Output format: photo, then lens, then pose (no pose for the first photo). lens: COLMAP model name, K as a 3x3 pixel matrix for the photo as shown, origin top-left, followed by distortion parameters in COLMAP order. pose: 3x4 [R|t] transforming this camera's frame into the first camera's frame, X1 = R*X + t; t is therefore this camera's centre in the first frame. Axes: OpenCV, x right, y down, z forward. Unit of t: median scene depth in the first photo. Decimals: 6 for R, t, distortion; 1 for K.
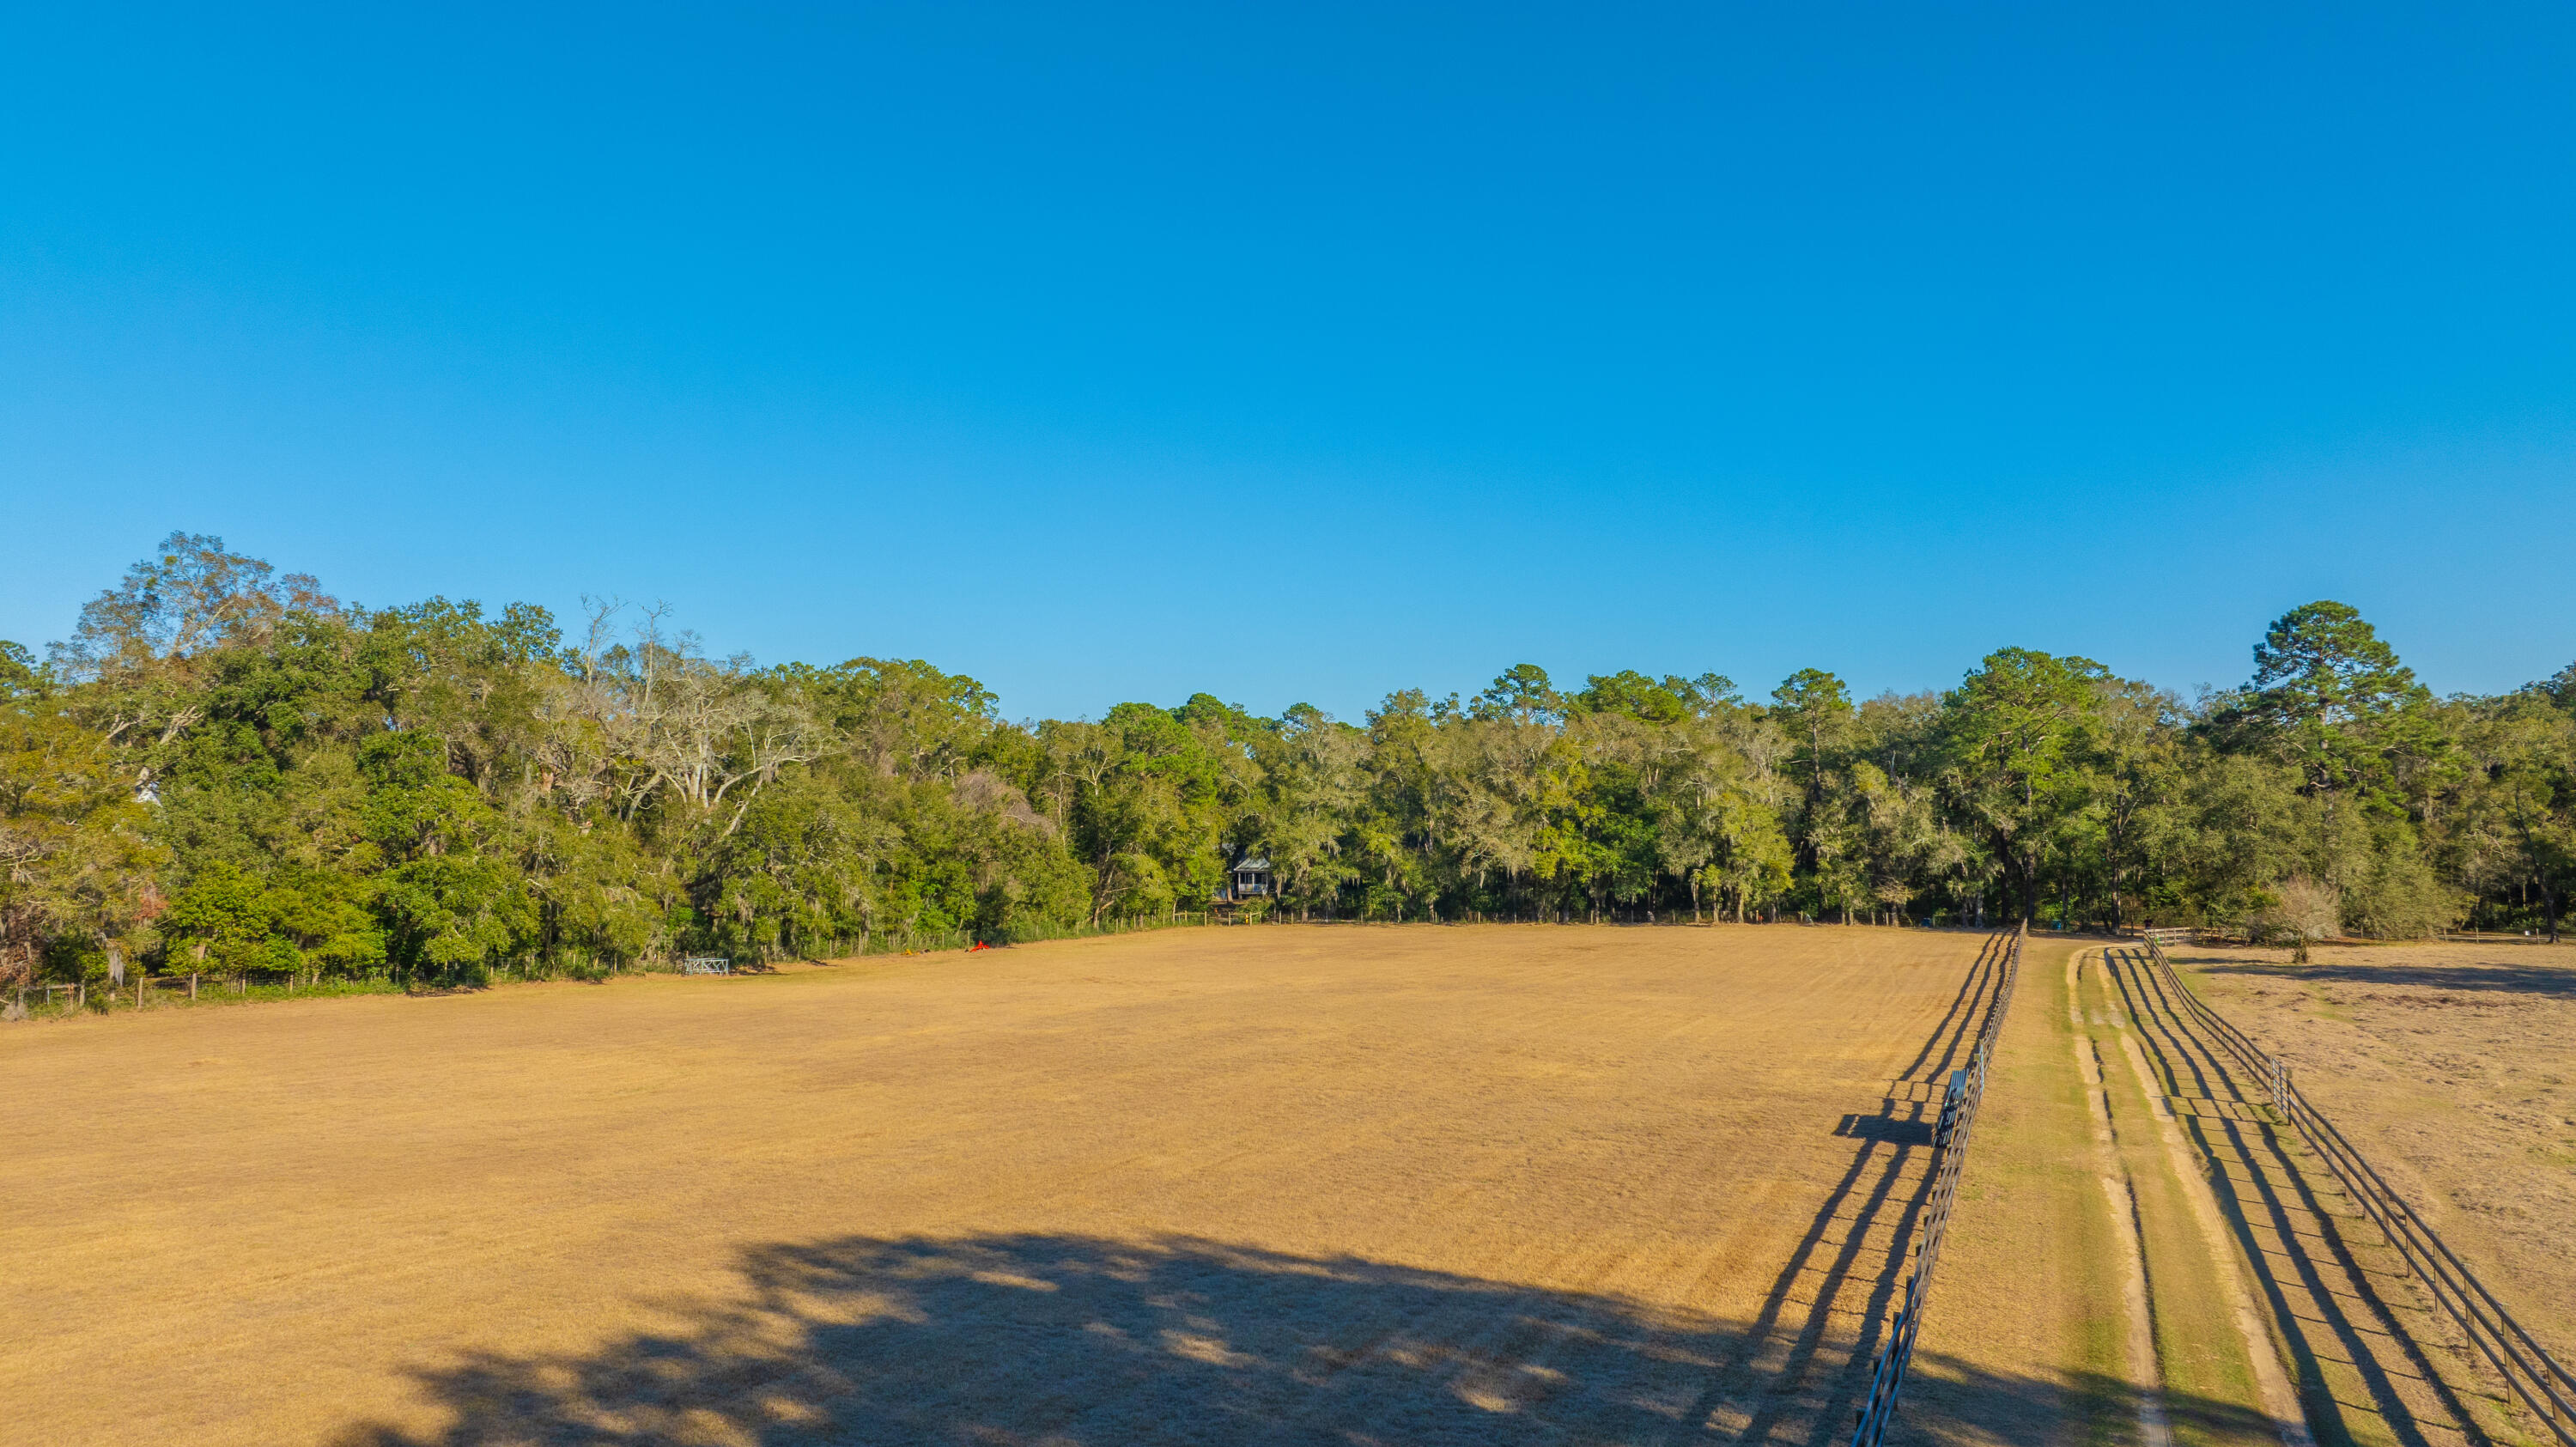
lens RADIAL K [[1791.9, 0, 1282.5], [0, 1791.9, 714.2], [0, 0, 1]] dist [-0.026139, 0.019013]
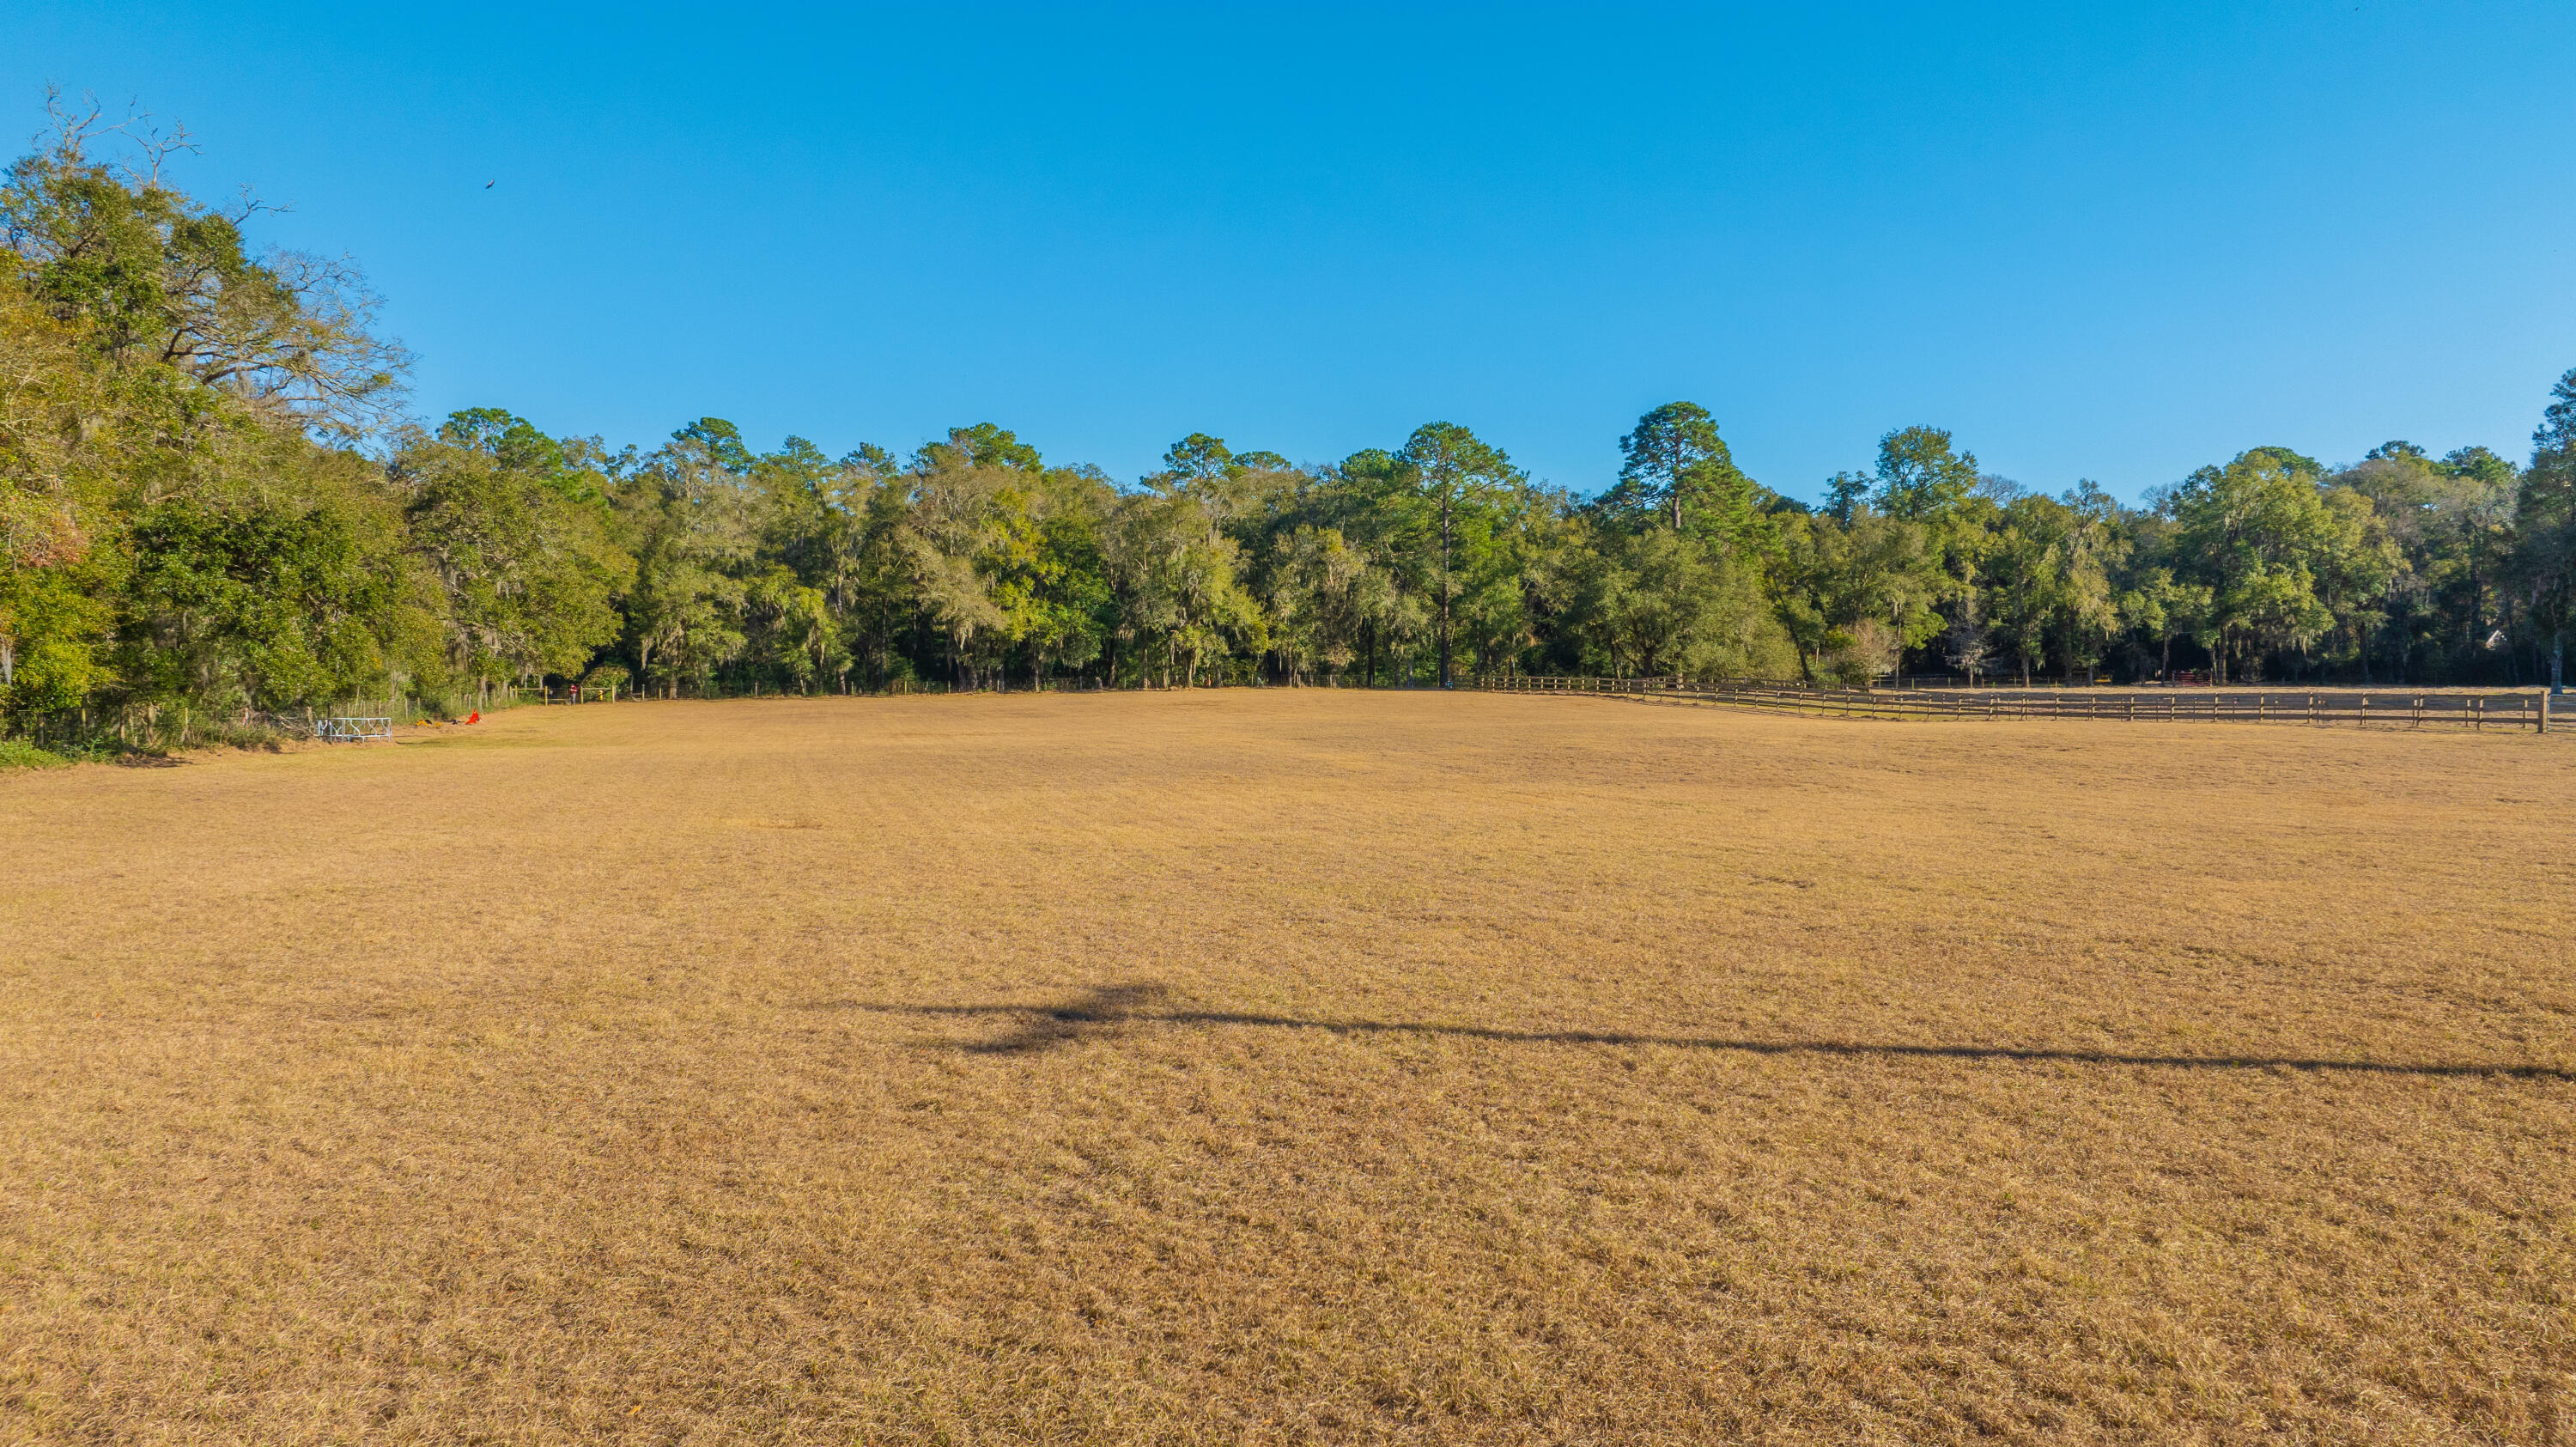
lens RADIAL K [[1795.4, 0, 1288.1], [0, 1795.4, 729.1], [0, 0, 1]] dist [-0.030310, 0.025705]
pose [[0.770751, -0.023359, 0.636708, -0.368068], [-0.045081, 0.994824, 0.091068, 0.054894], [-0.635540, -0.098894, 0.765708, 0.249978]]
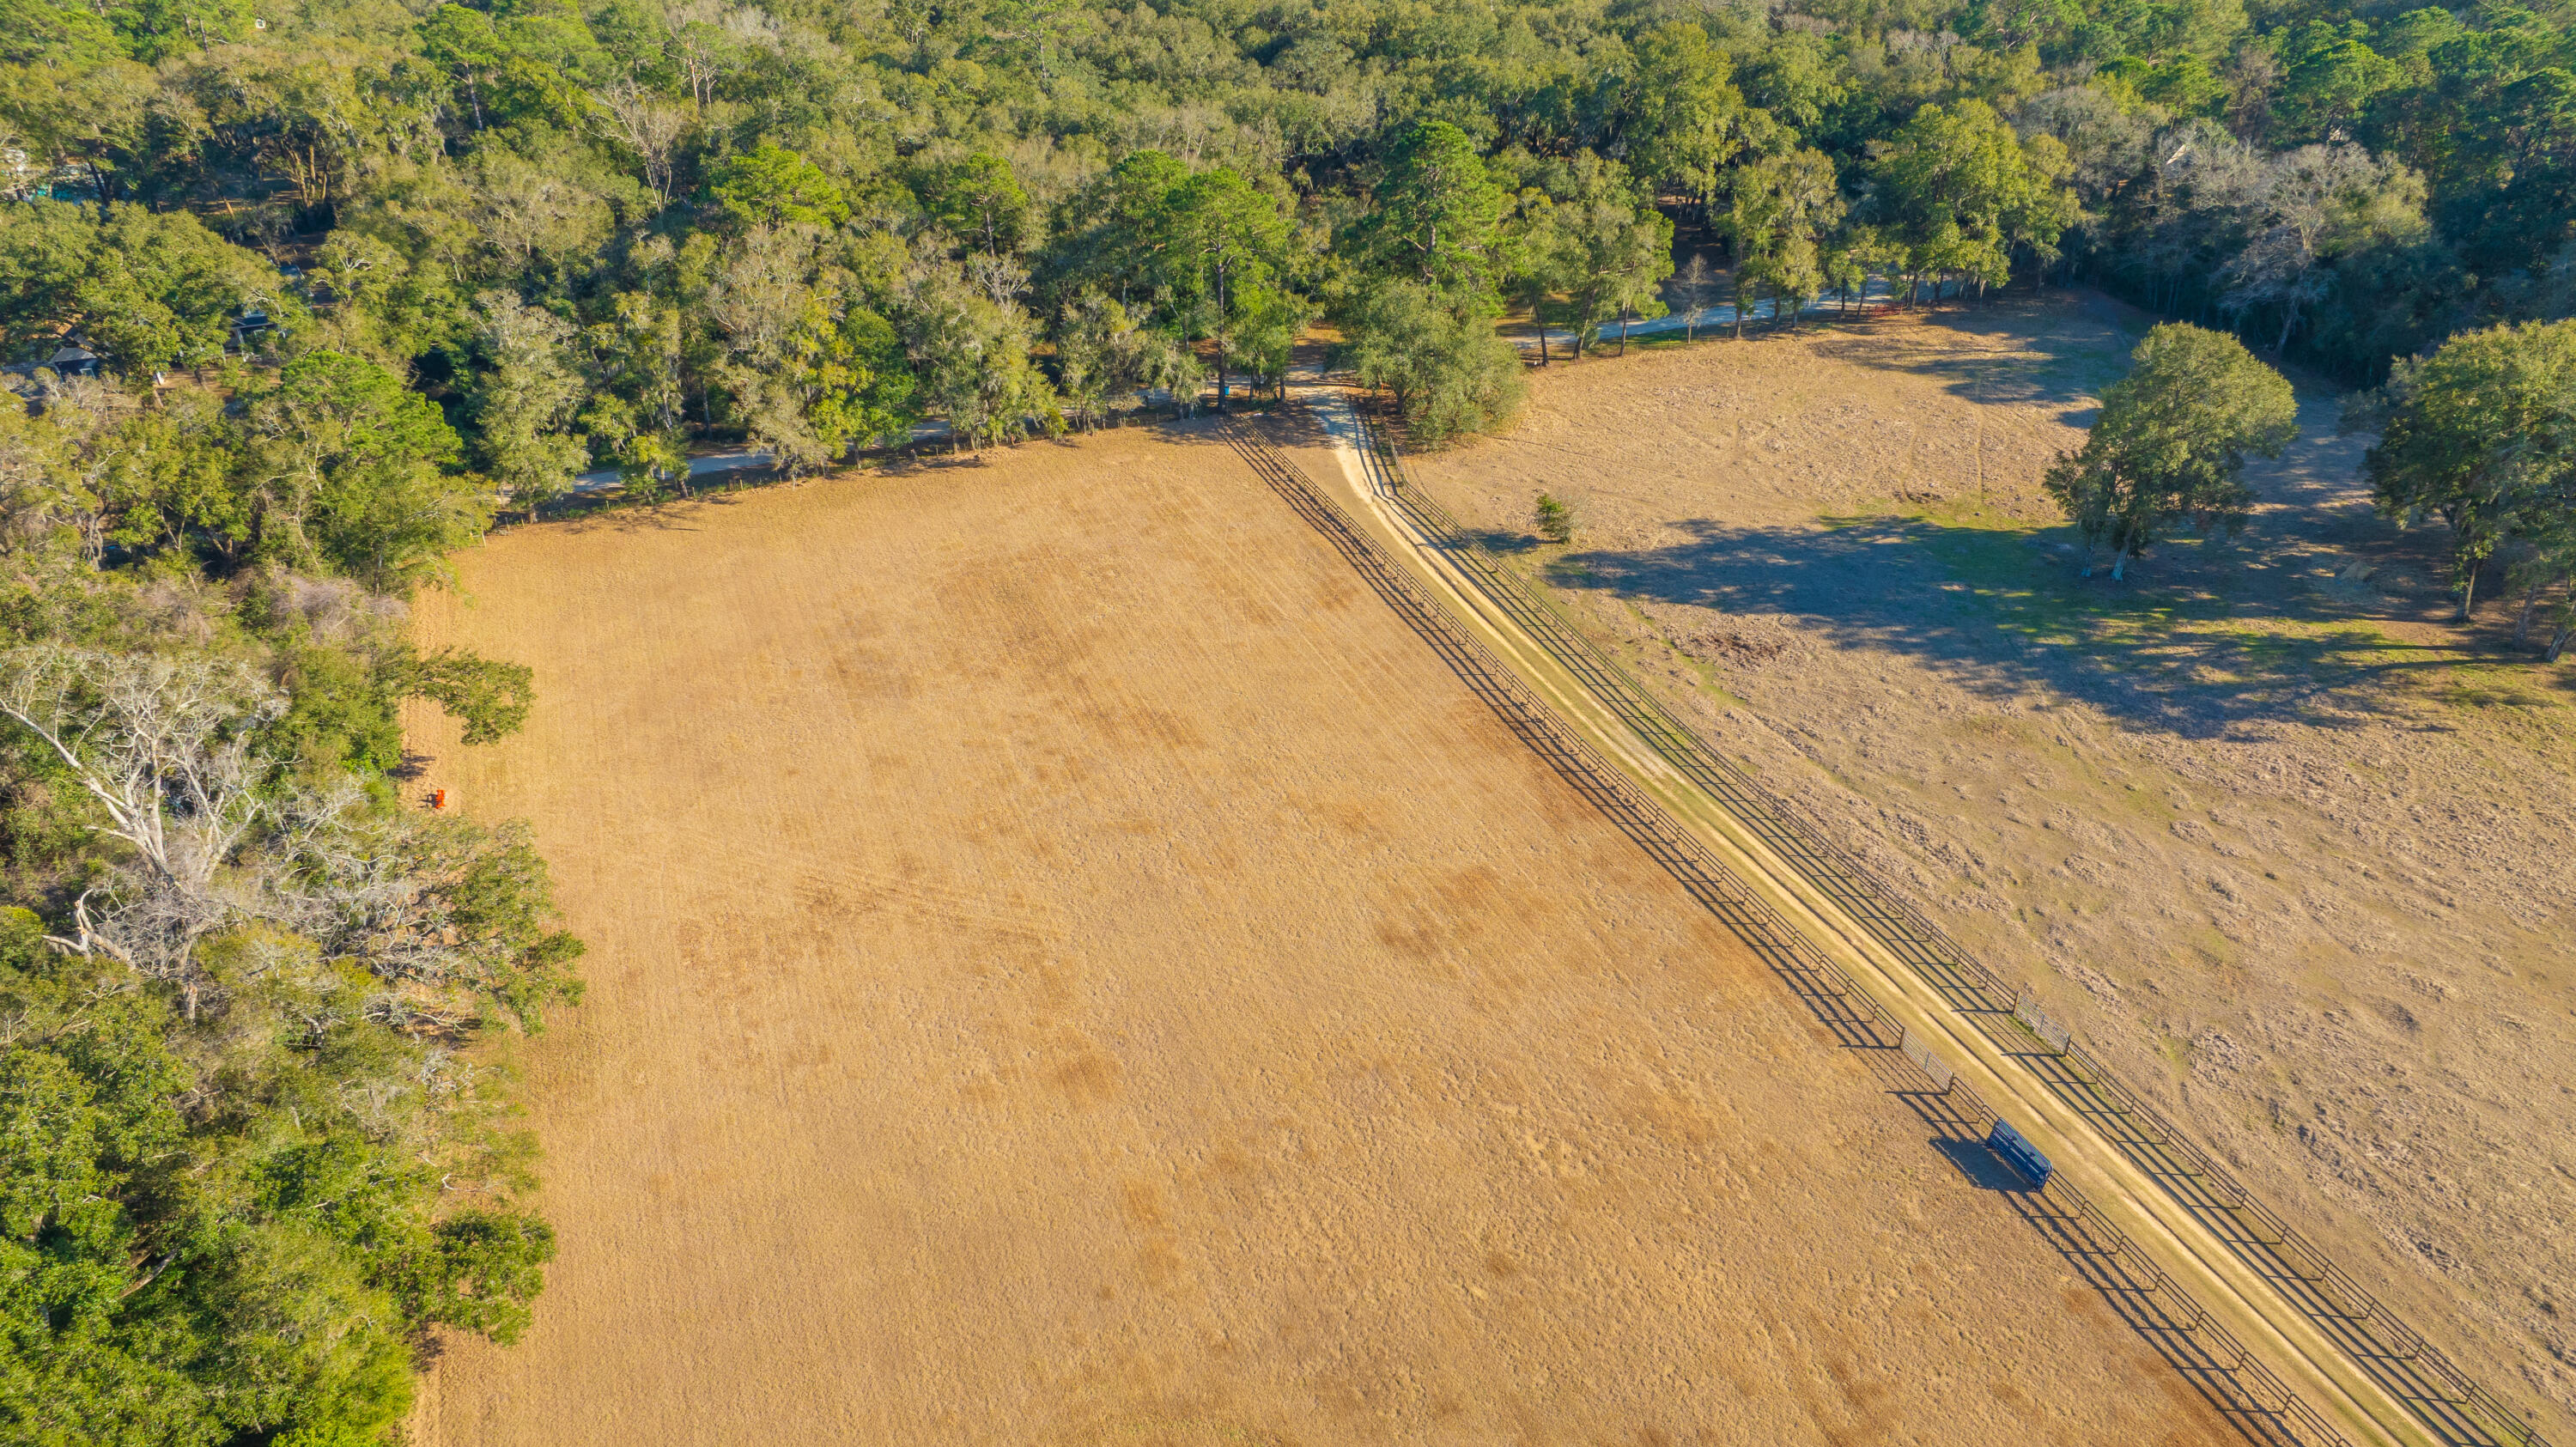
lens RADIAL K [[1795.4, 0, 1292.2], [0, 1795.4, 726.7], [0, 0, 1]] dist [-0.030310, 0.025705]
pose [[0.694611, -0.368125, 0.618062, -0.405049], [-0.043173, 0.836272, 0.546613, -0.393123], [-0.718089, -0.406366, 0.564991, 0.211299]]
